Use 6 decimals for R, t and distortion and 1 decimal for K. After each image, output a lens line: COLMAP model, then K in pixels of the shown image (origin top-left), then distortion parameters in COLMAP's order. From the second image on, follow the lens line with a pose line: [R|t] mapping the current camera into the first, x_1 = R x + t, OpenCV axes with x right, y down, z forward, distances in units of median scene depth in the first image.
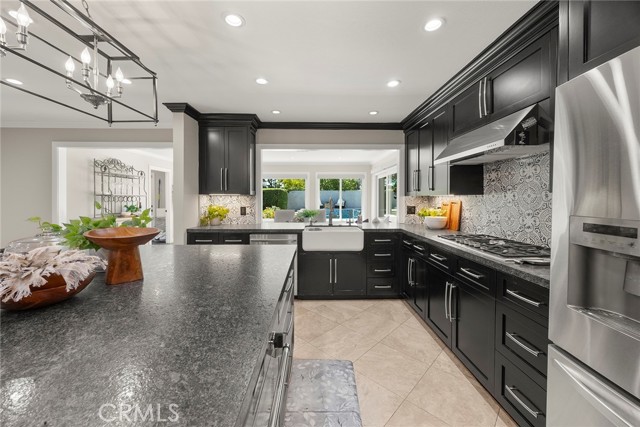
lens RADIAL K [[251.4, 0, 318.6], [0, 251.4, 200.1], [0, 0, 1]] dist [0.000304, 0.000043]
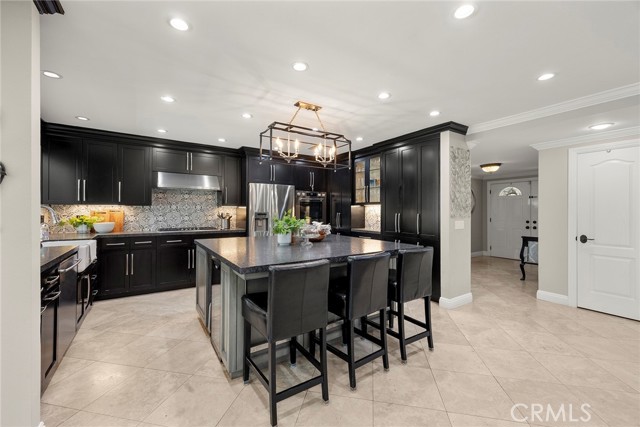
lens RADIAL K [[257.3, 0, 320.0], [0, 257.3, 213.5], [0, 0, 1]] dist [0.000213, -0.000040]
pose [[-0.533090, -0.018438, 0.845858, -1.143691], [-0.002871, 0.999796, 0.019984, -0.006512], [-0.846054, 0.008224, -0.533034, 0.783662]]
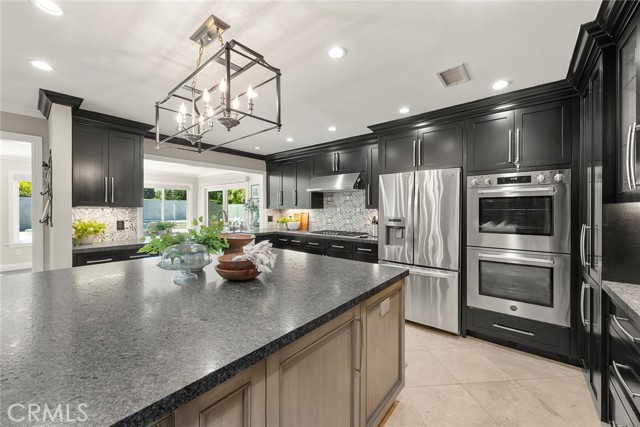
lens RADIAL K [[246.8, 0, 318.1], [0, 246.8, 210.5], [0, 0, 1]] dist [-0.001303, -0.000118]
pose [[0.660682, -0.003777, 0.750657, -0.589299], [0.003521, 0.999992, 0.001932, -0.009949], [-0.750658, 0.001367, 0.660690, -0.131899]]
